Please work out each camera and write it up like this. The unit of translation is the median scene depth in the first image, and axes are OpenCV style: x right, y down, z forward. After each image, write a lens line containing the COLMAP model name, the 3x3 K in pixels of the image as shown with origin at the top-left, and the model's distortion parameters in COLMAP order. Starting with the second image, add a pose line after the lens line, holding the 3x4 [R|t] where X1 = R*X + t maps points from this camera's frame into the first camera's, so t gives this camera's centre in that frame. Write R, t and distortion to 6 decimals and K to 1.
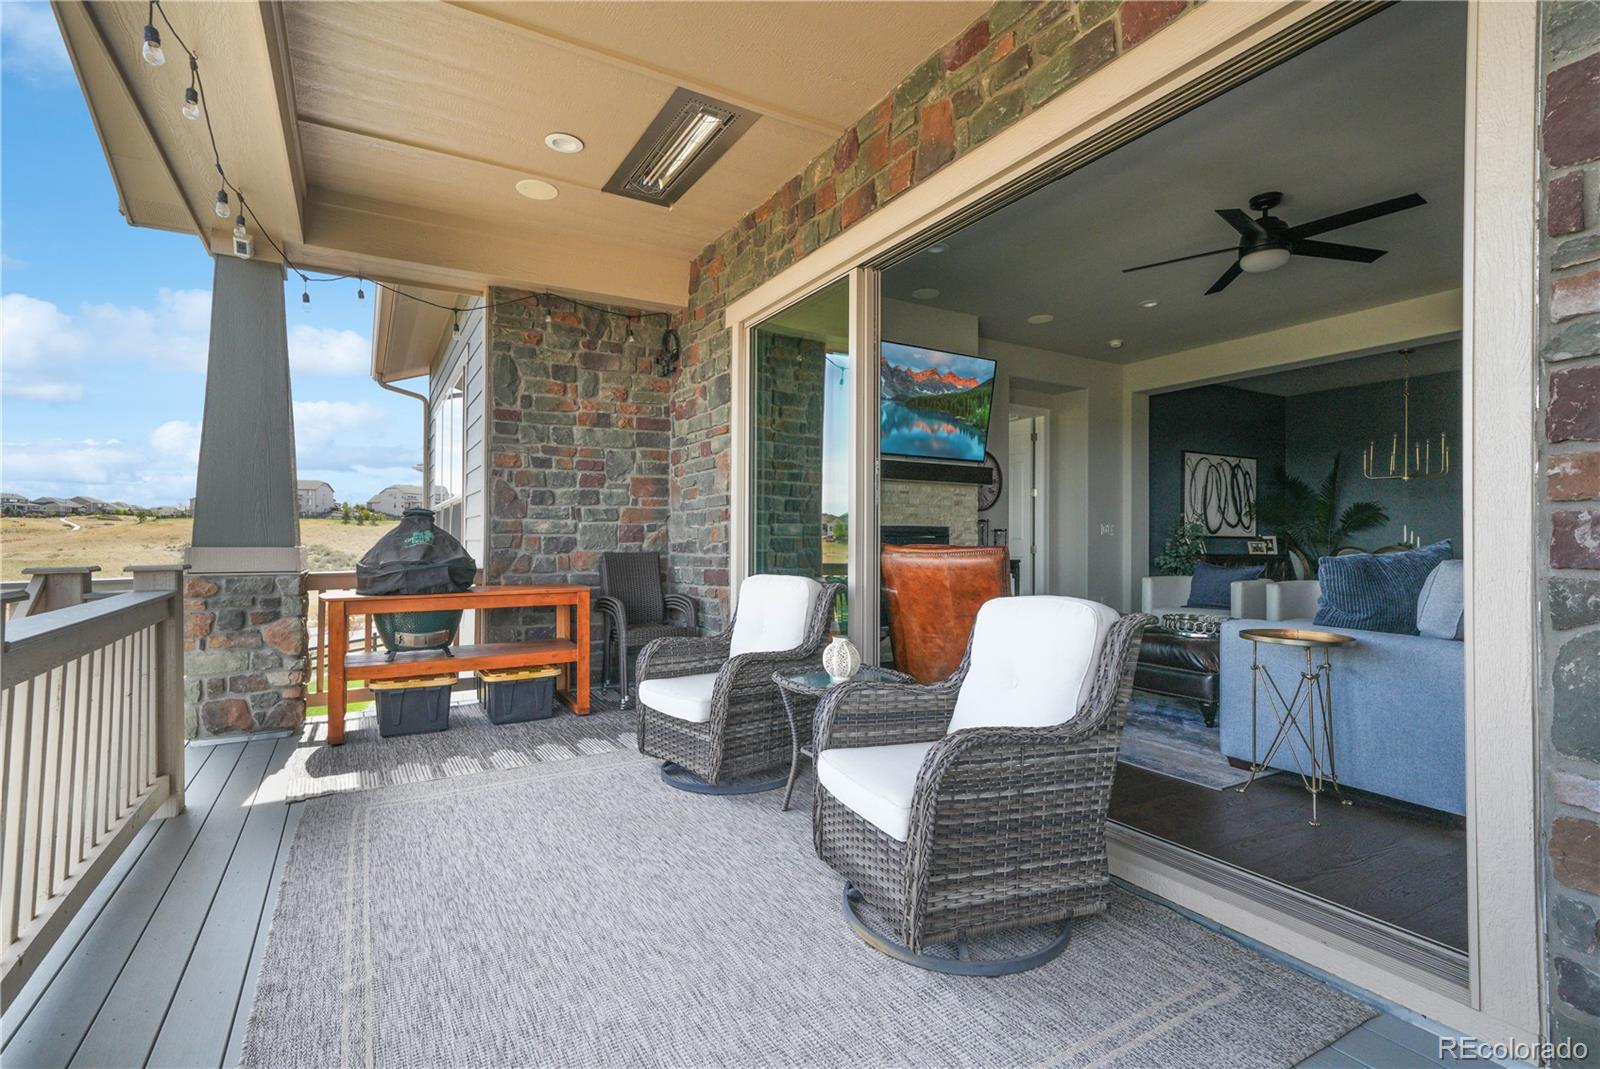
lens RADIAL K [[752.6, 0, 802.7], [0, 752.6, 540.3], [0, 0, 1]] dist [0.017195, 0.000309]
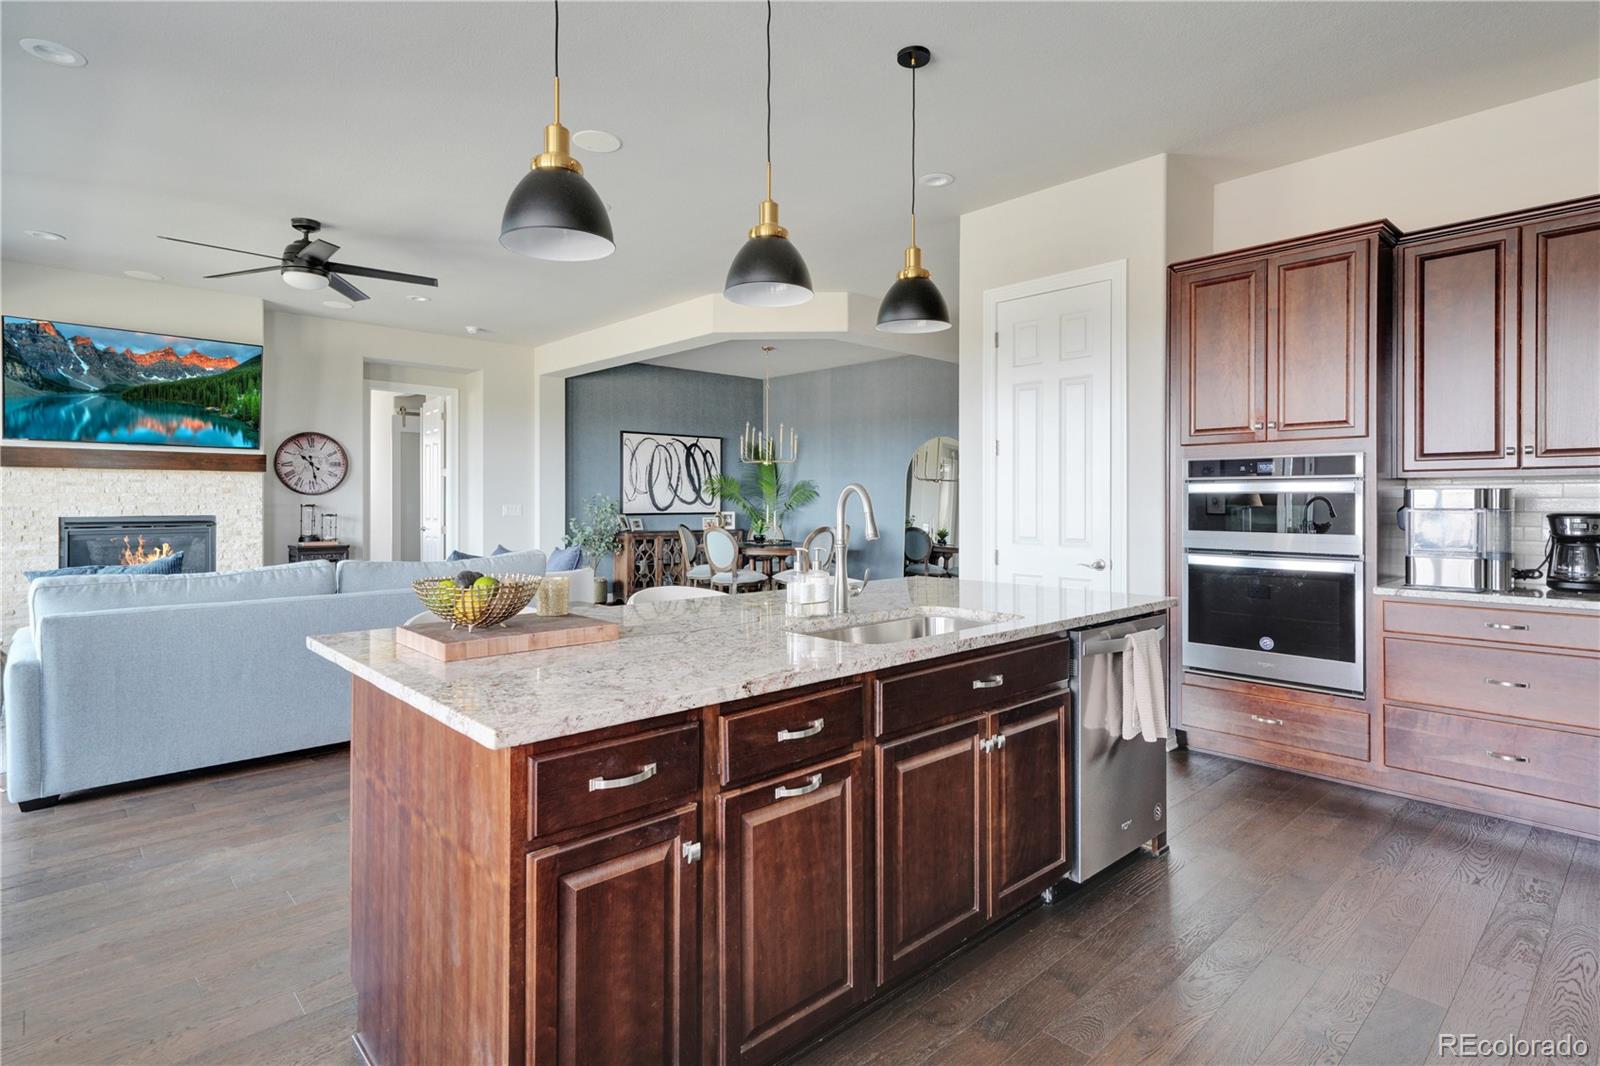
lens RADIAL K [[814.7, 0, 800.7], [0, 814.7, 501.4], [0, 0, 1]] dist [0.014780, -0.000108]
pose [[0.980004, -0.001167, 0.198974, 0.489164], [-0.000440, 0.999968, 0.008032, -0.029365], [-0.198977, -0.007959, 0.979972, -0.139148]]
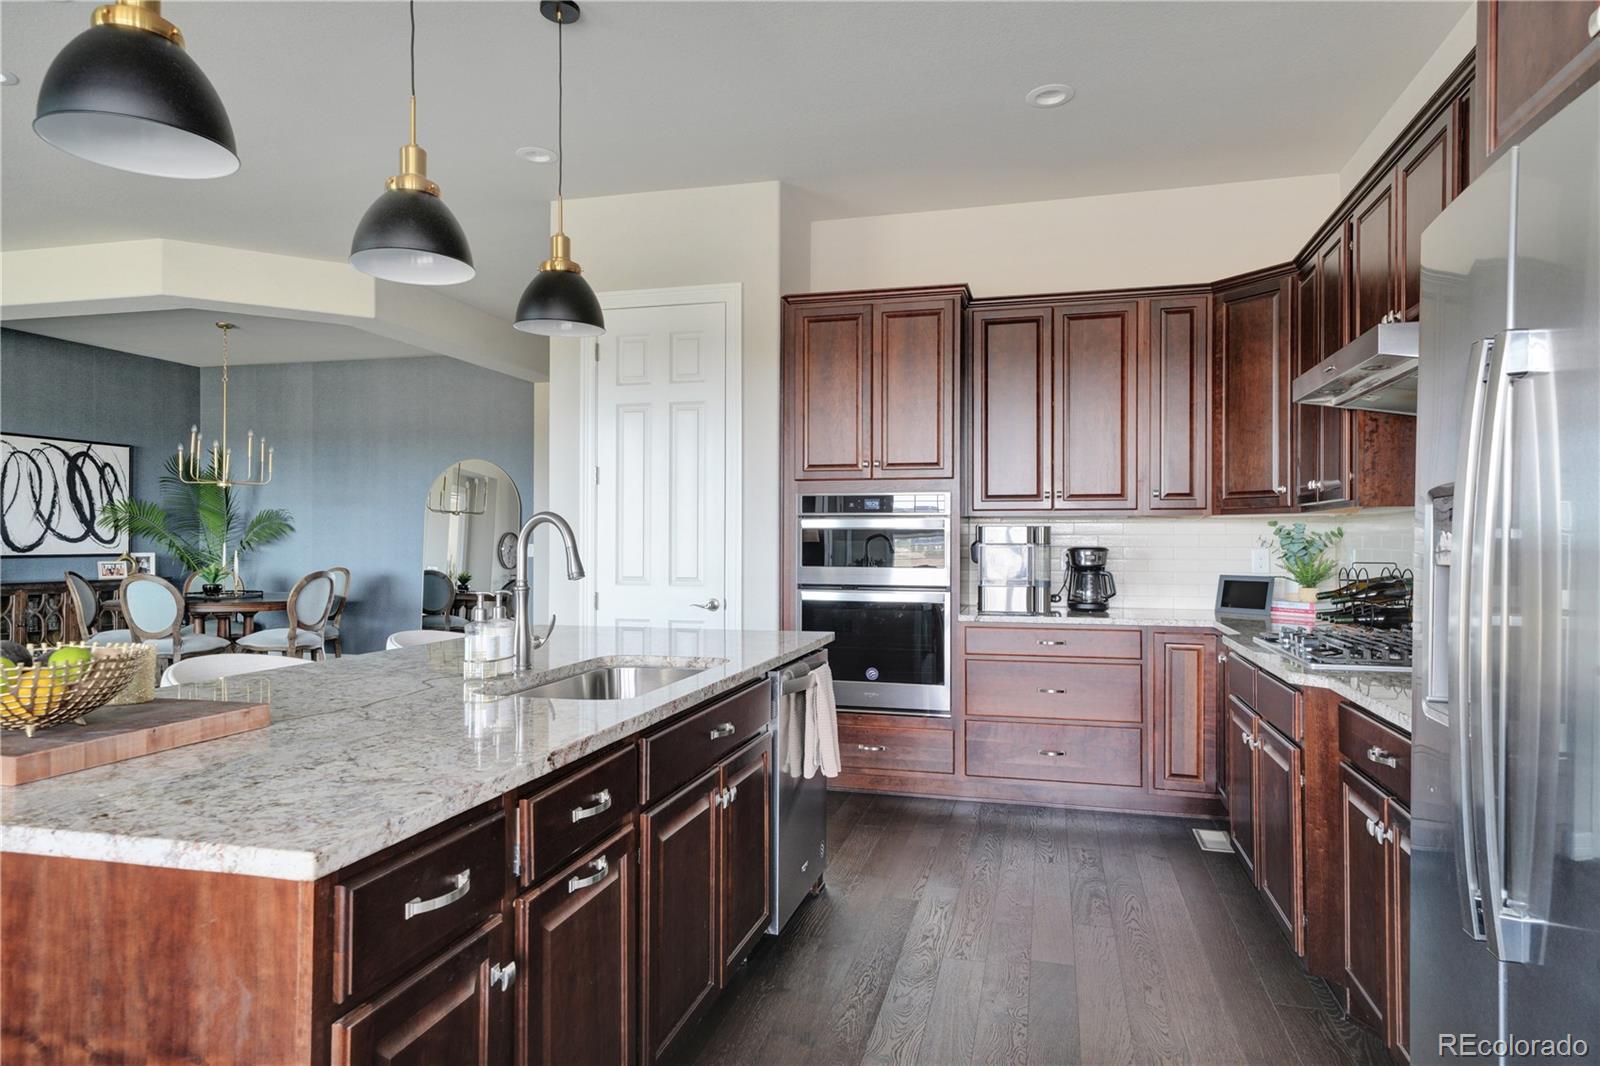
lens RADIAL K [[950.8, 0, 801.6], [0, 950.8, 534.9], [0, 0, 1]] dist [0.021102, 0.001201]
pose [[0.722860, 0.003526, 0.690985, 0.433901], [-0.005829, 0.999983, 0.000995, -0.027695], [-0.690970, -0.004747, 0.722868, -0.117267]]
